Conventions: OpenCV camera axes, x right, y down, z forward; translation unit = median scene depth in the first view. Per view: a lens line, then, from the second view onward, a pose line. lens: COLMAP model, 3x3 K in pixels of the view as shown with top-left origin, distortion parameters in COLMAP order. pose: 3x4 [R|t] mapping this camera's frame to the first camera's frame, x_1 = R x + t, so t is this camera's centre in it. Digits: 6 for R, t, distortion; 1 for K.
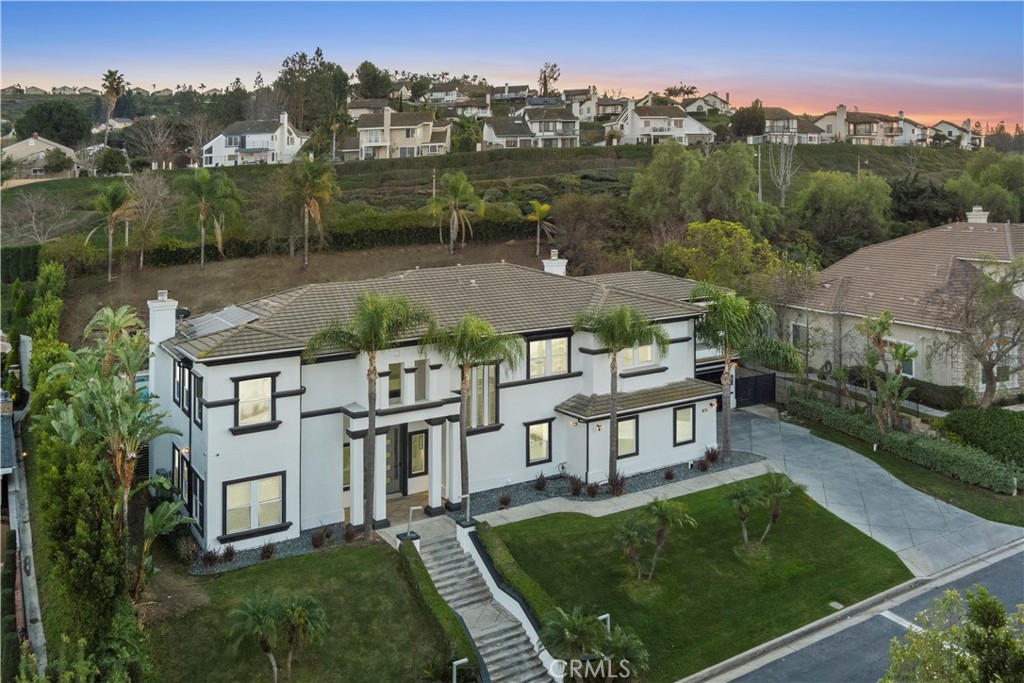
lens RADIAL K [[861.9, 0, 512.4], [0, 861.9, 290.7], [0, 0, 1]] dist [-0.064837, -0.002606]
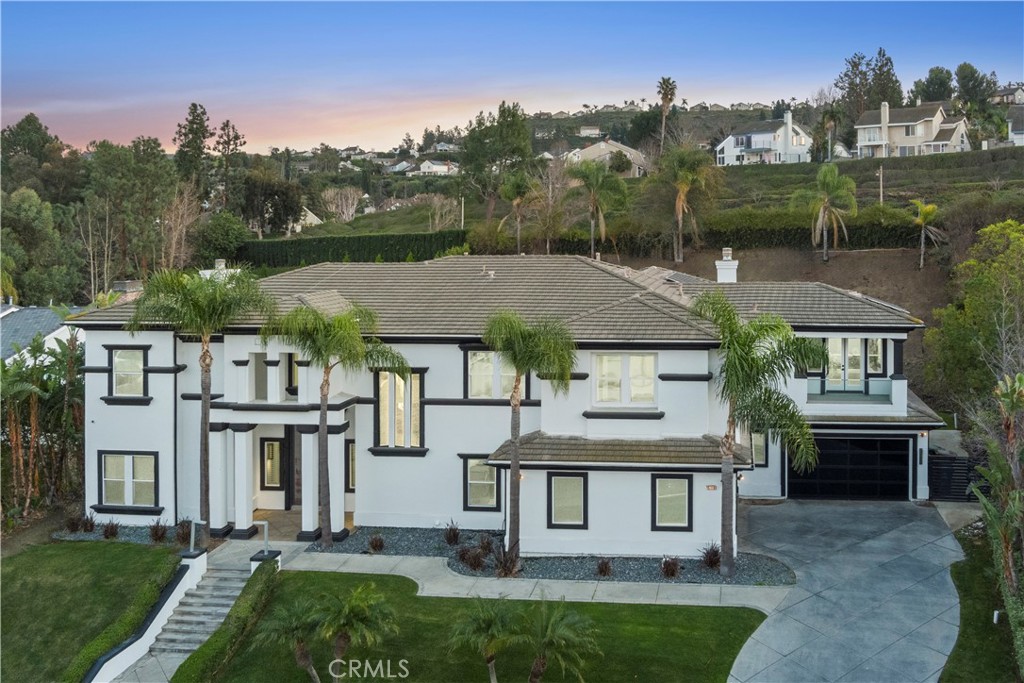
lens RADIAL K [[861.9, 0, 512.4], [0, 861.9, 290.7], [0, 0, 1]] dist [-0.064837, -0.002606]
pose [[0.825698, 0.081373, -0.558212, 0.473831], [-0.082918, 0.996300, 0.022585, -0.015401], [0.557985, 0.027638, 0.829391, 0.374139]]
